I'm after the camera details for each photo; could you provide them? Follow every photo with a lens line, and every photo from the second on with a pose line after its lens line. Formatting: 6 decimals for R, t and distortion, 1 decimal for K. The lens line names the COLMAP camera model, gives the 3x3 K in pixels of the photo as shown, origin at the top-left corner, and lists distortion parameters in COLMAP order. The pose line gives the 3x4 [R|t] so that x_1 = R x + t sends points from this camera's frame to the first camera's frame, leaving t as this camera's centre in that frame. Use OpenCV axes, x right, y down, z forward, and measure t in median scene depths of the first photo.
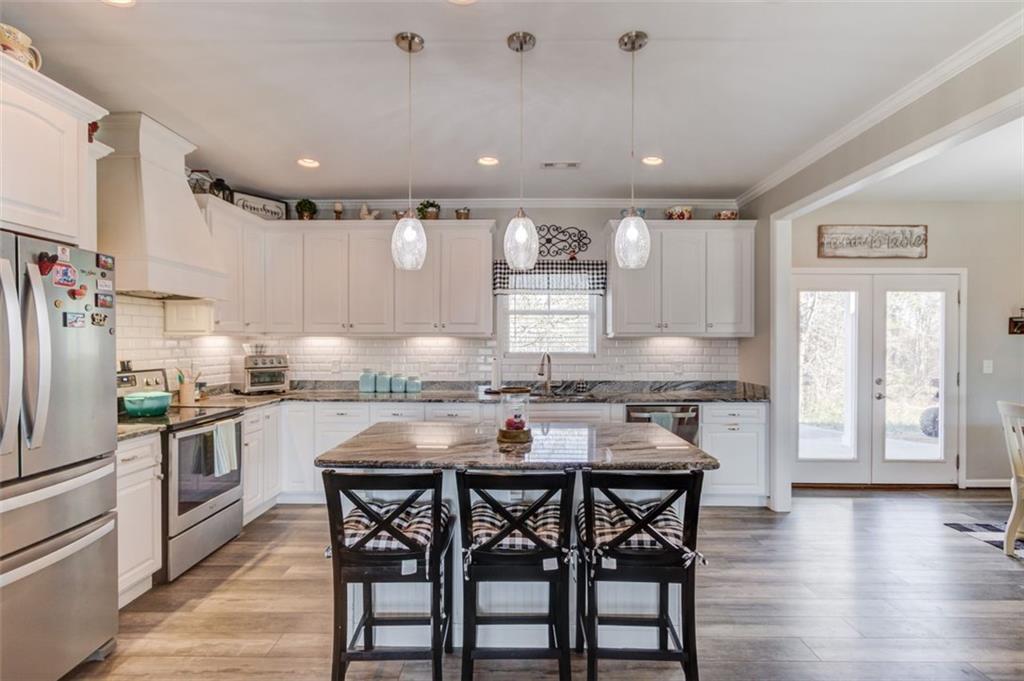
lens RADIAL K [[517.5, 0, 517.5], [0, 517.5, 346.0], [0, 0, 1]] dist [0.002591, 0.000465]
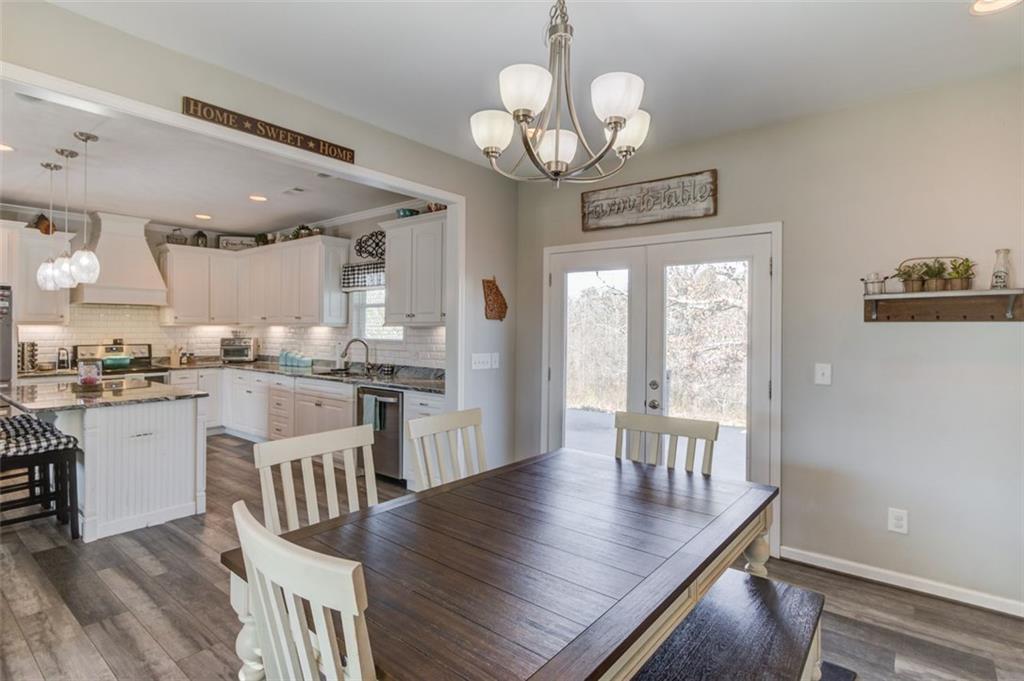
lens RADIAL K [[518.6, 0, 512.6], [0, 518.6, 327.2], [0, 0, 1]] dist [0.001075, 0.000172]
pose [[0.777884, 0.001680, -0.628405, 1.127912], [-0.009170, 0.999920, -0.008678, -0.008424], [0.628341, 0.012513, 0.777838, 0.304791]]
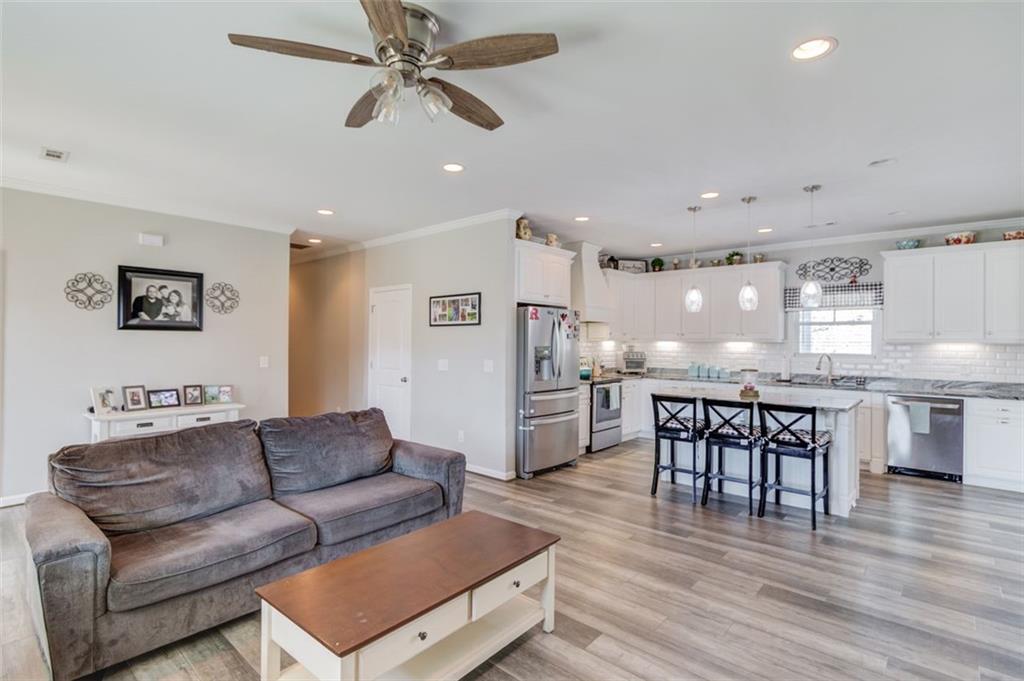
lens RADIAL K [[505.7, 0, 511.9], [0, 505.7, 337.5], [0, 0, 1]] dist [0.002935, -0.000320]
pose [[0.768030, 0.000335, -0.640413, 0.282567], [-0.012109, 0.999829, -0.013998, -0.001176], [0.640299, 0.018506, 0.767903, -0.559985]]
